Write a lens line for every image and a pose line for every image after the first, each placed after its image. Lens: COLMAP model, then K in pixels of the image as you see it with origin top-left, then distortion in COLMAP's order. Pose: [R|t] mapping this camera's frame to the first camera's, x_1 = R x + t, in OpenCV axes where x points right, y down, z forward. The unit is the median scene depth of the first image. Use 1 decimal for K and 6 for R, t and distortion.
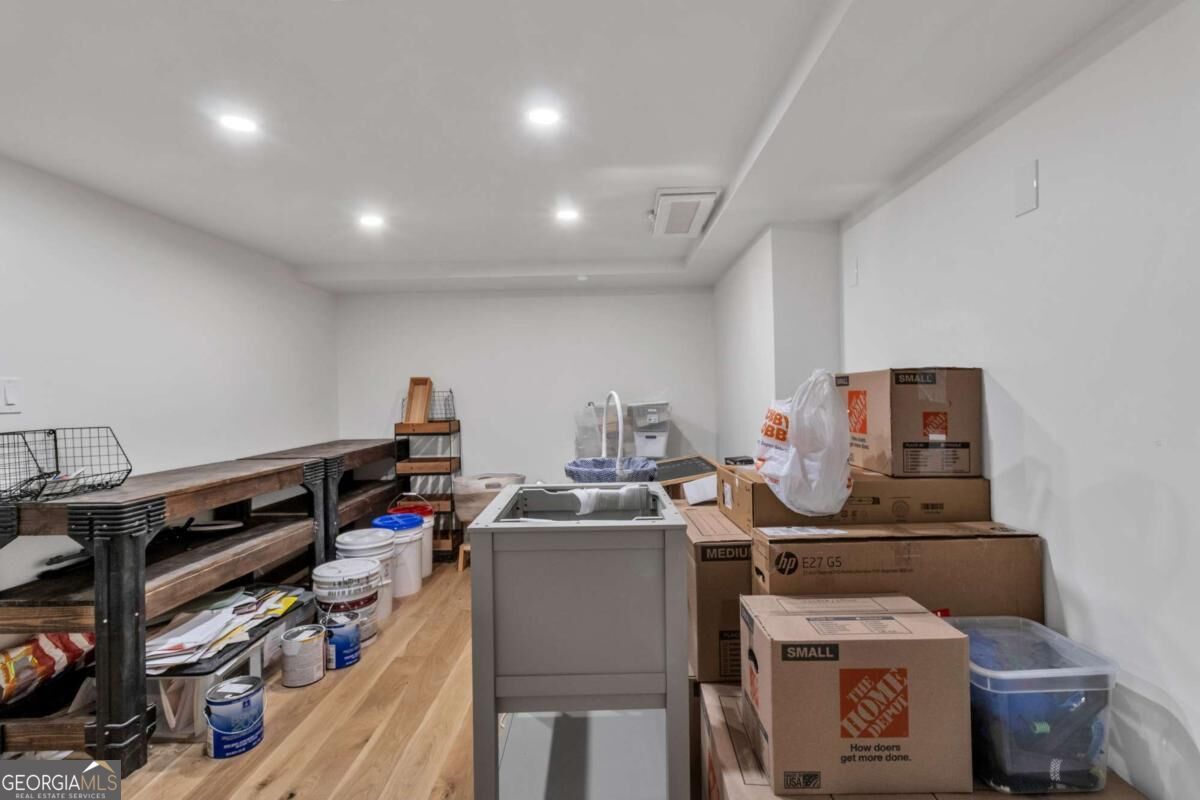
lens RADIAL K [[567.3, 0, 605.1], [0, 567.3, 394.6], [0, 0, 1]] dist [0.003326, 0.000264]
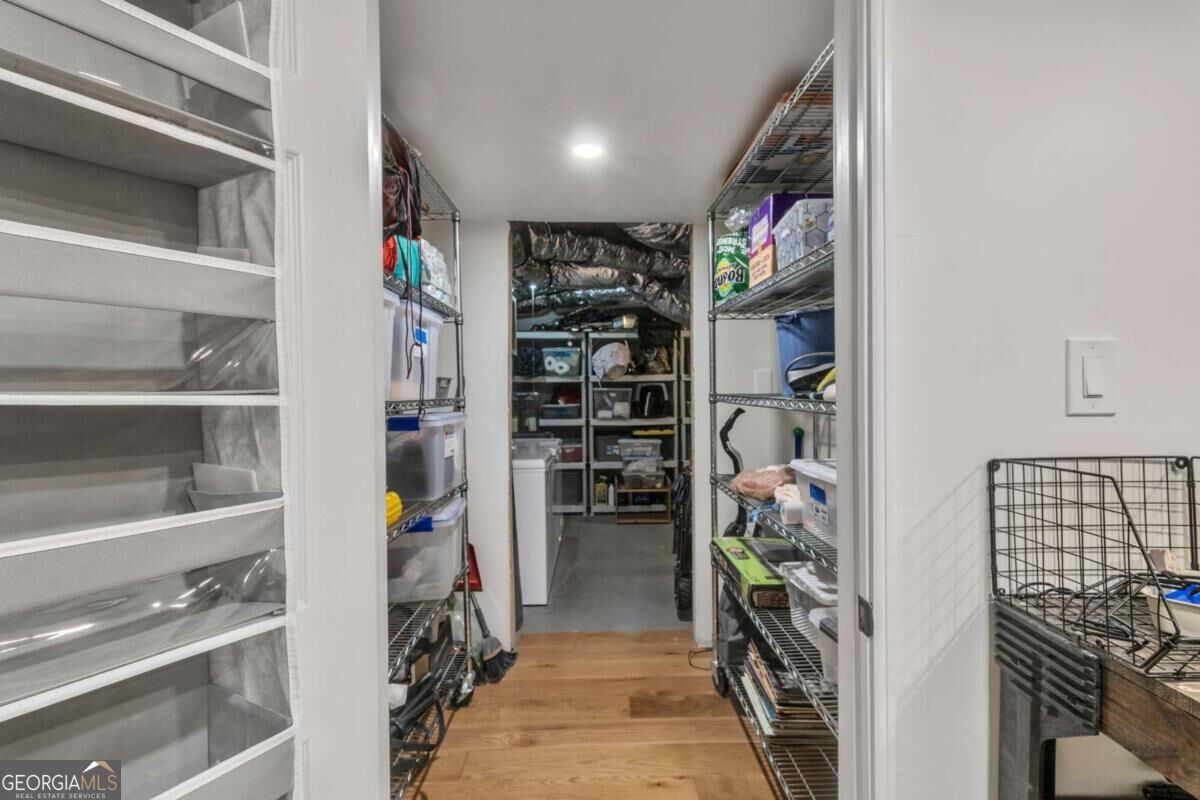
lens RADIAL K [[567.3, 0, 605.6], [0, 567.3, 395.0], [0, 0, 1]] dist [0.003326, 0.000264]
pose [[0.039238, 0.027816, -0.998843, -0.601606], [-0.002563, 0.999612, 0.027737, 0.005336], [0.999227, 0.001472, 0.039294, 0.588268]]
